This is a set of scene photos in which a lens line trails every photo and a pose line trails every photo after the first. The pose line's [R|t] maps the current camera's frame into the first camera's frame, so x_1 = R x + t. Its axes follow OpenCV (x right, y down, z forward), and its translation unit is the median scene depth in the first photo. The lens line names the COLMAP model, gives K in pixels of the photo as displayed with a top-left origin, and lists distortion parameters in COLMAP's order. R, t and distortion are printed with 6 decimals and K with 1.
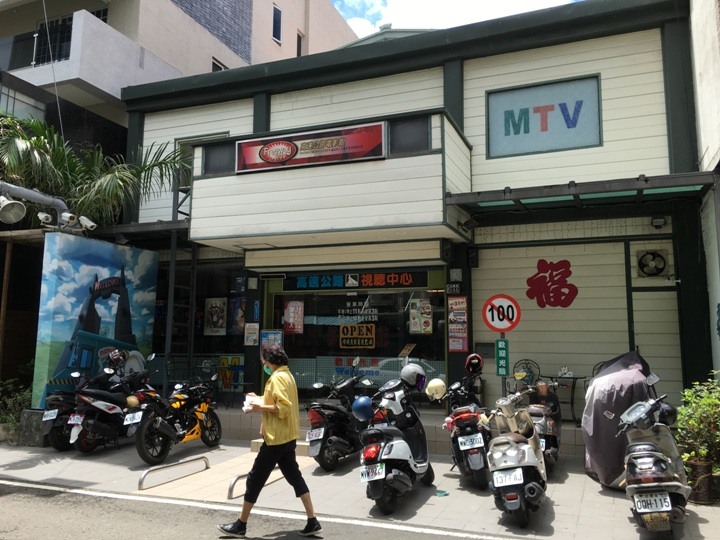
lens RADIAL K [[611.8, 0, 360.0], [0, 611.8, 270.0], [0, 0, 1]] dist [0.049023, -0.006771]
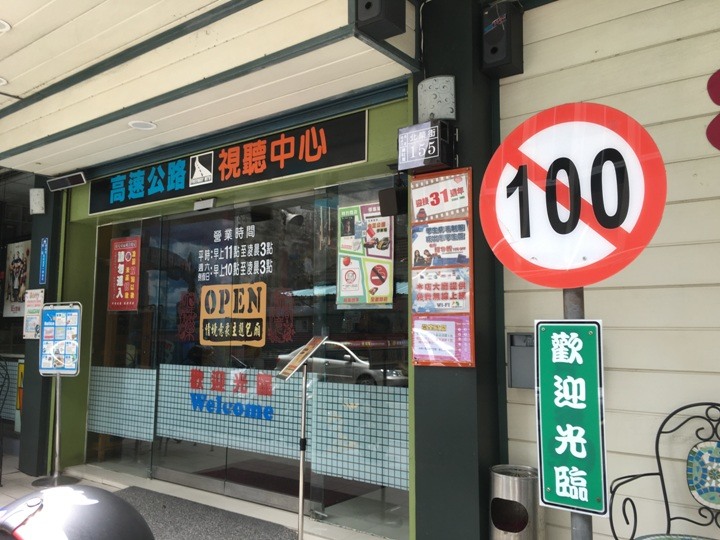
lens RADIAL K [[611.8, 0, 360.0], [0, 611.8, 270.0], [0, 0, 1]] dist [0.049023, -0.006771]
pose [[0.961856, -0.032582, -0.271610, 0.181652], [0.041894, 0.998714, 0.028555, 0.071713], [0.270331, -0.038845, 0.961984, 0.646931]]
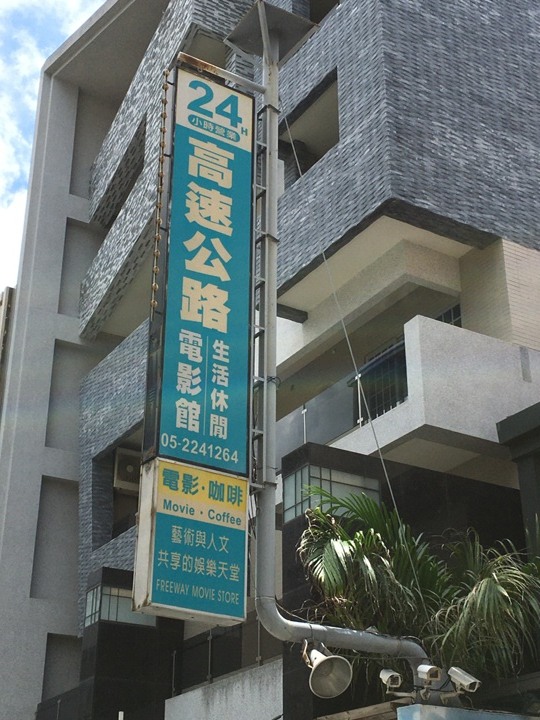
lens RADIAL K [[1118.0, 0, 270.0], [0, 1118.0, 360.0], [0, 0, 1]] dist [0.036153, 0.042846]
pose [[0.795970, -0.279888, -0.536744, 0.017180], [0.086253, 0.930081, -0.357086, -0.001777], [0.599159, 0.237934, 0.764458, 0.110248]]
